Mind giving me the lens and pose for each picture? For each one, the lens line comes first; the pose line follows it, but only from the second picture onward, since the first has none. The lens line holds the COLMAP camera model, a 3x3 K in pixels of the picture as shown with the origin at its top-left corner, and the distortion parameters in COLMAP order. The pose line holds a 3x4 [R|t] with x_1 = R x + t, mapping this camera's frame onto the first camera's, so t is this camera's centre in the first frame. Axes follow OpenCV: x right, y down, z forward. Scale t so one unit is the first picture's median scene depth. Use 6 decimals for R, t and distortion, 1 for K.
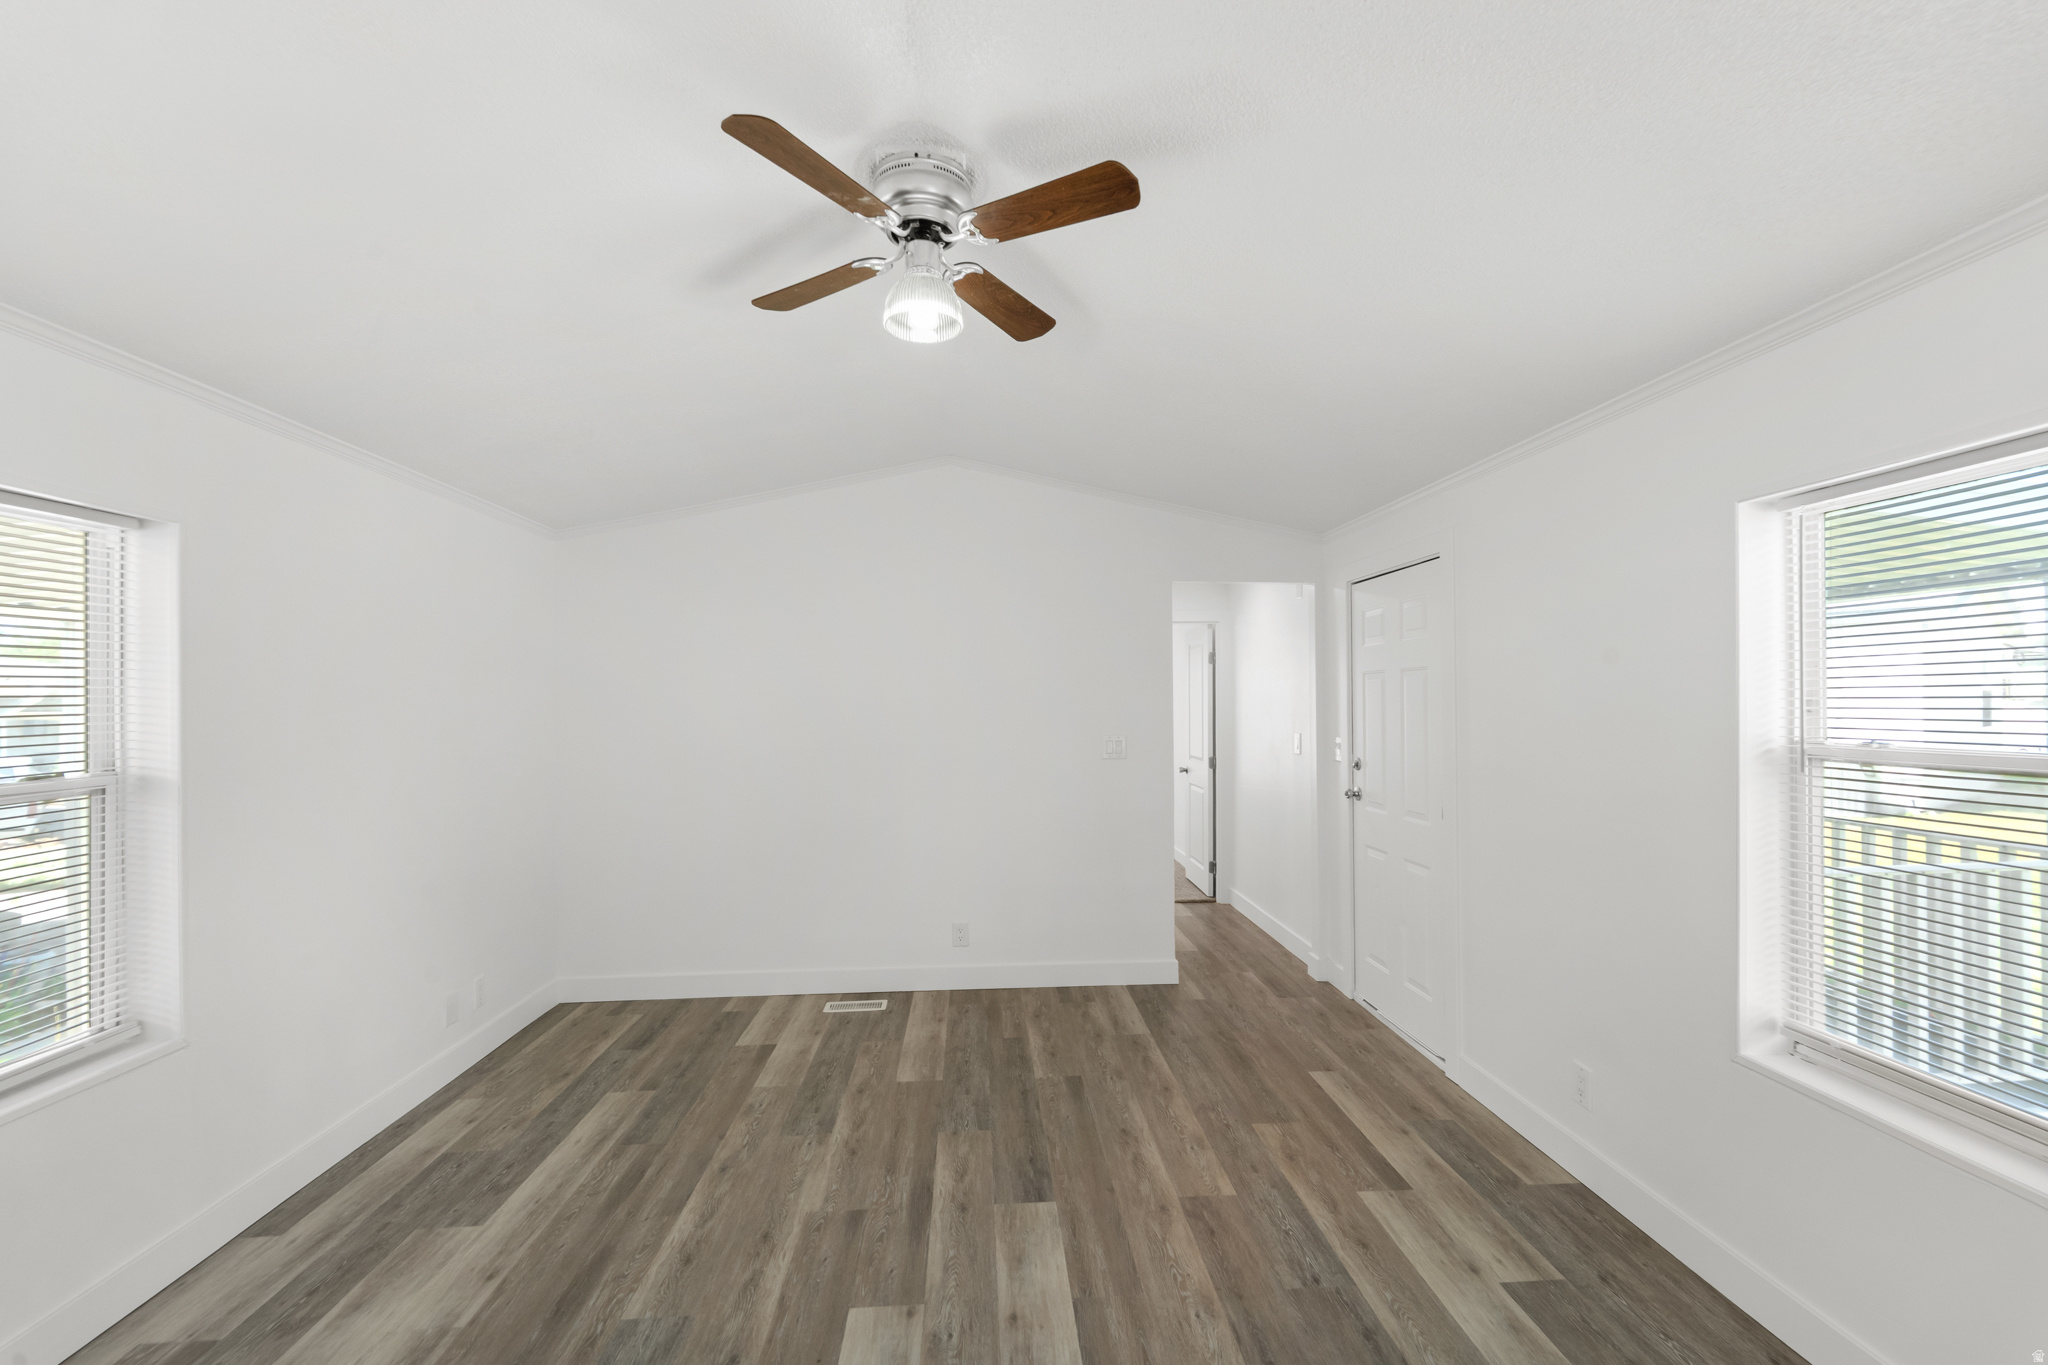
lens RADIAL K [[851.5, 0, 1032.0], [0, 851.5, 724.1], [0, 0, 1]] dist [0.000741, -0.000082]
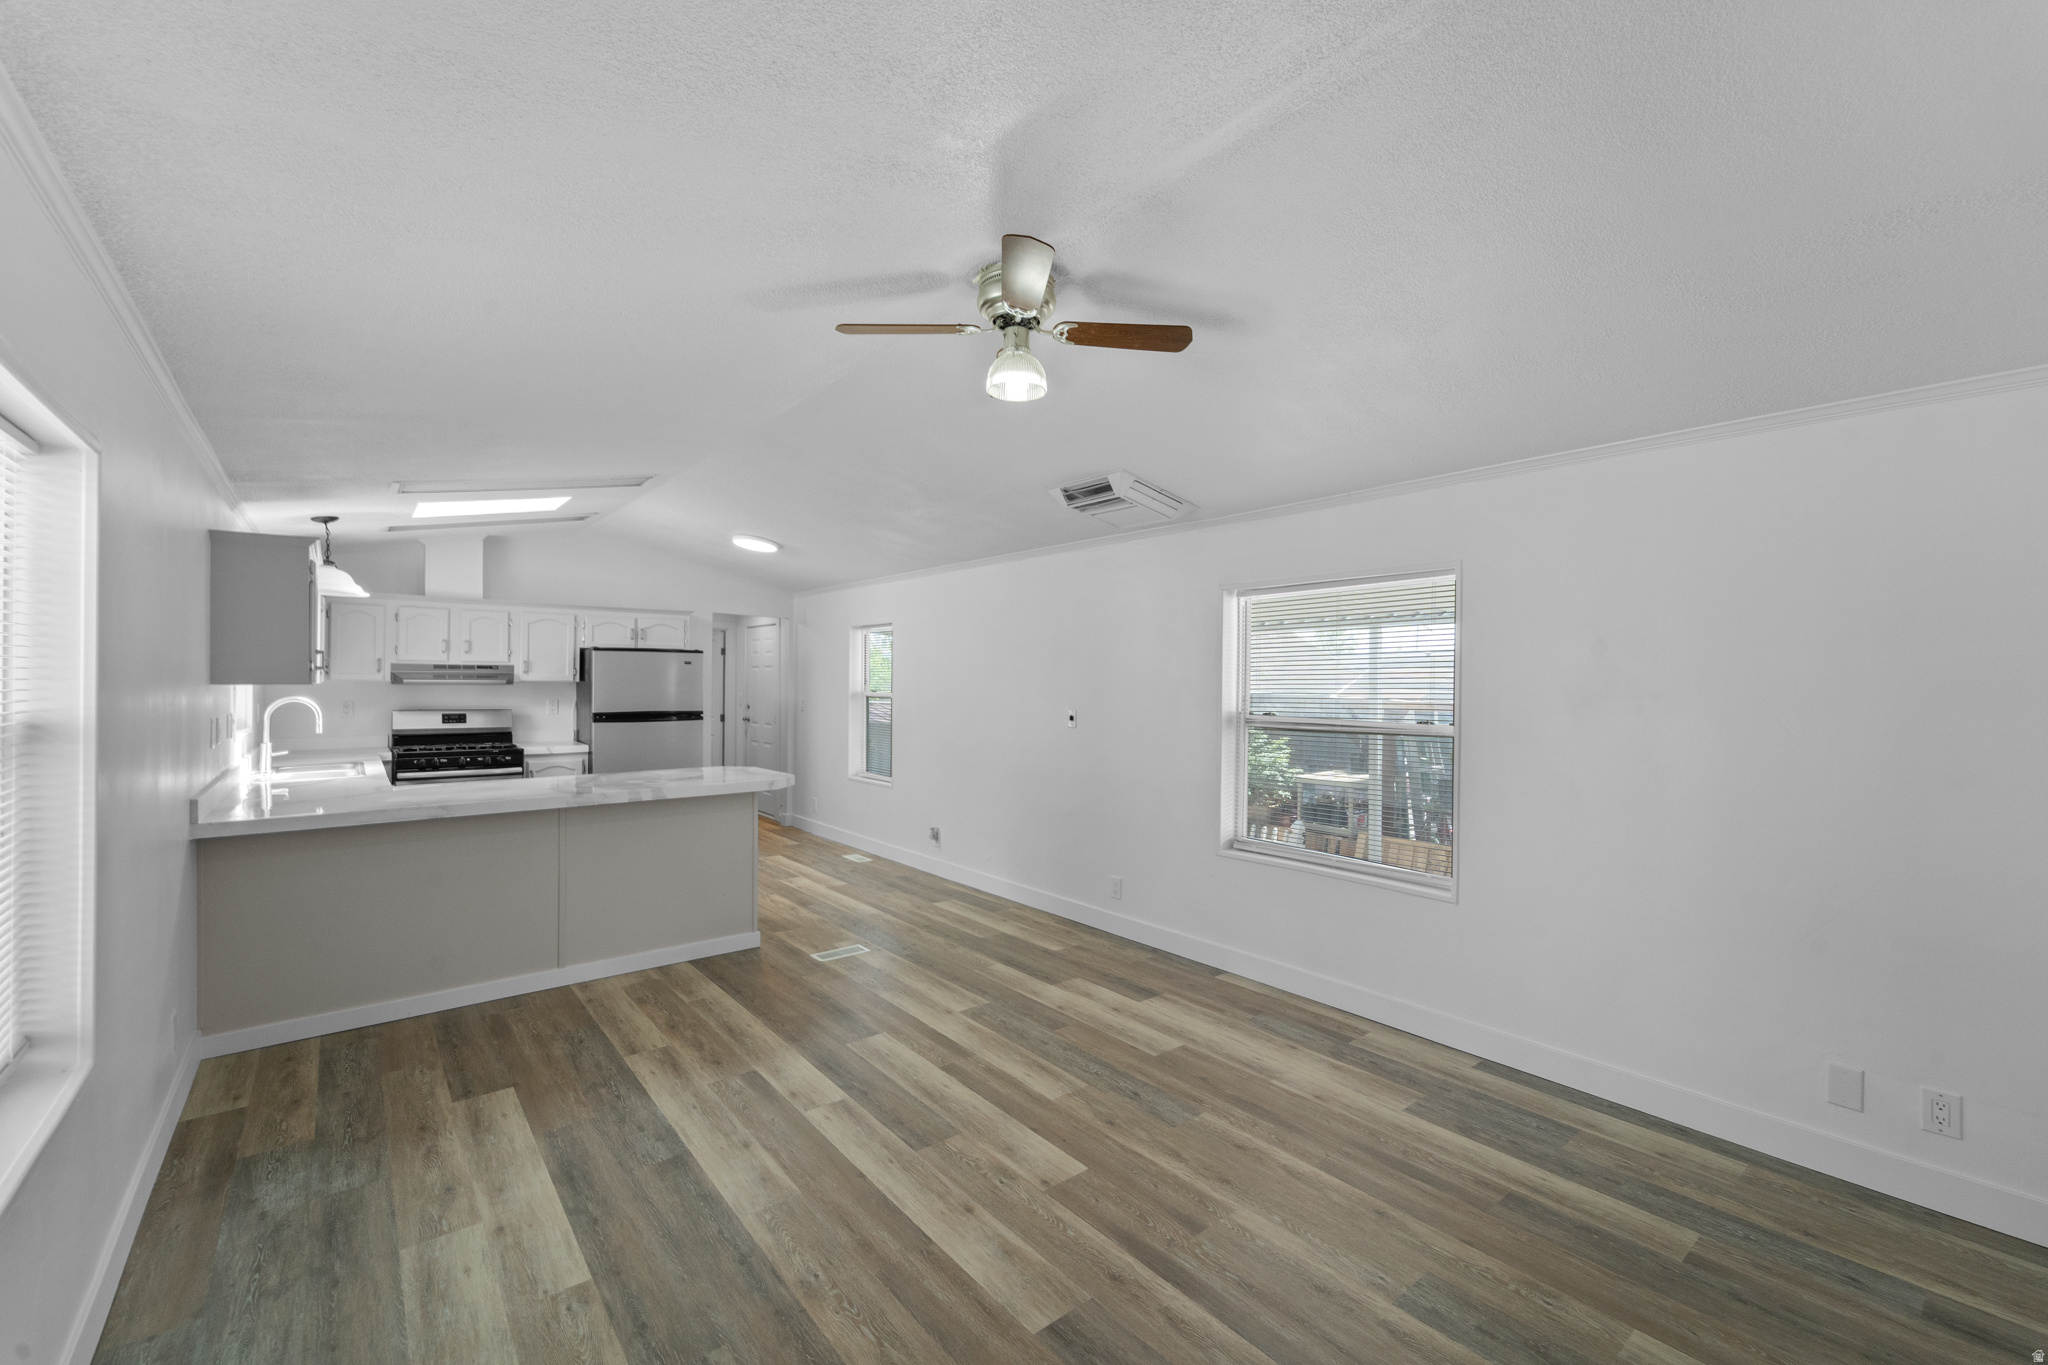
lens RADIAL K [[840.3, 0, 1033.3], [0, 840.3, 687.0], [0, 0, 1]] dist [0.001781, -0.003722]
pose [[-0.813762, 0.001482, -0.581196, 0.475074], [-0.020960, 0.999271, 0.031896, -0.043527], [0.580820, 0.038137, -0.813138, 1.626848]]
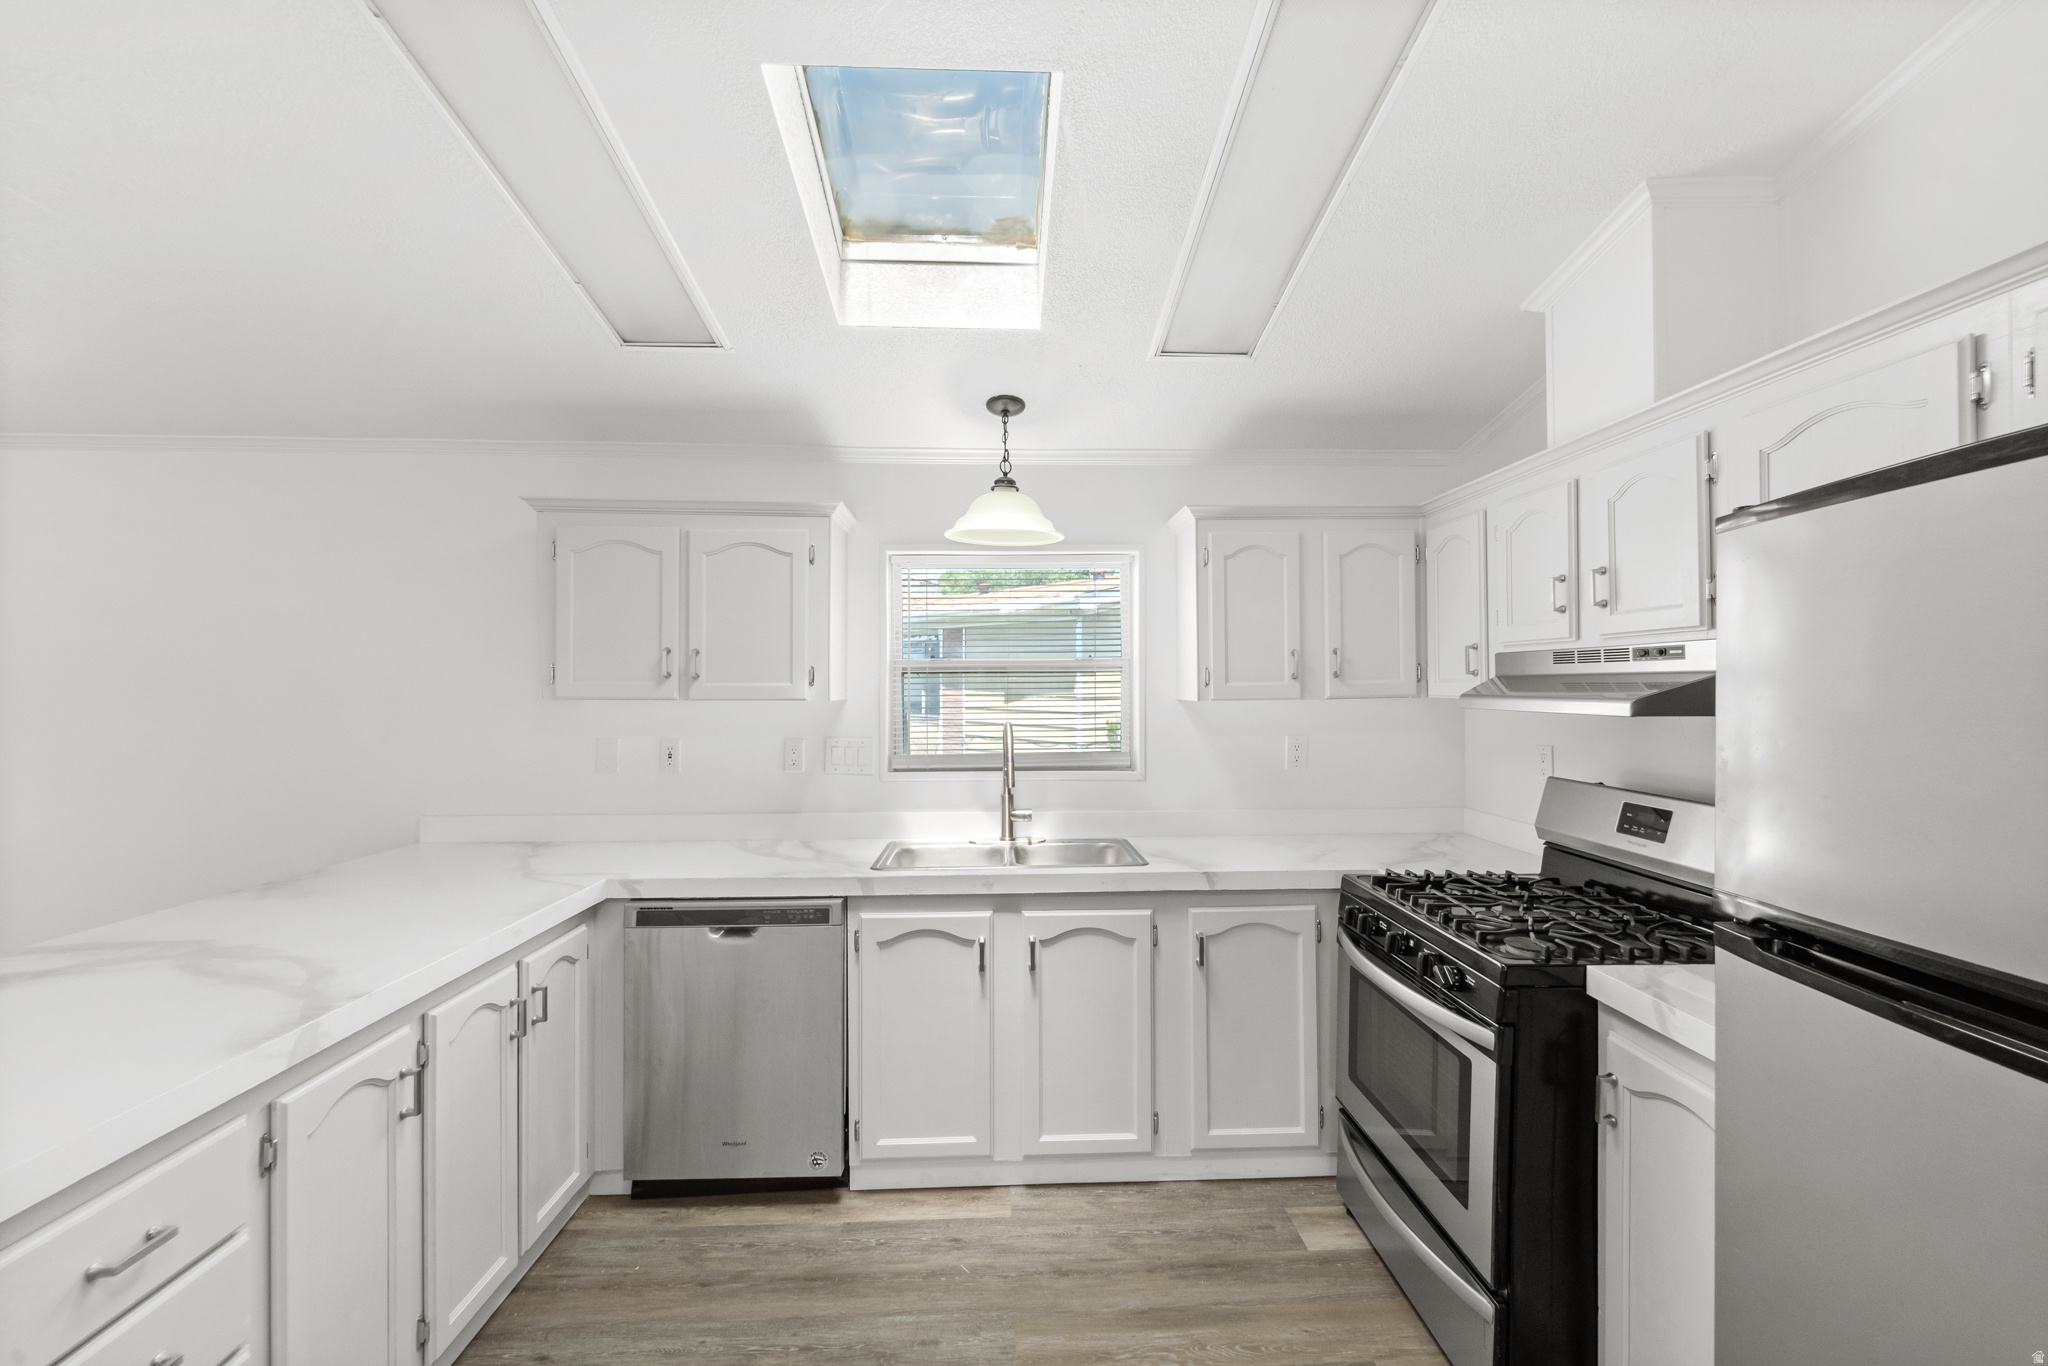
lens RADIAL K [[844.3, 0, 1031.2], [0, 844.3, 675.5], [0, 0, 1]] dist [0.001330, -0.003331]
pose [[0.022836, 0.016248, 0.999607, -0.428402], [0.028268, 0.999458, -0.016891, 0.032732], [-0.999339, 0.028643, 0.022365, -1.004410]]
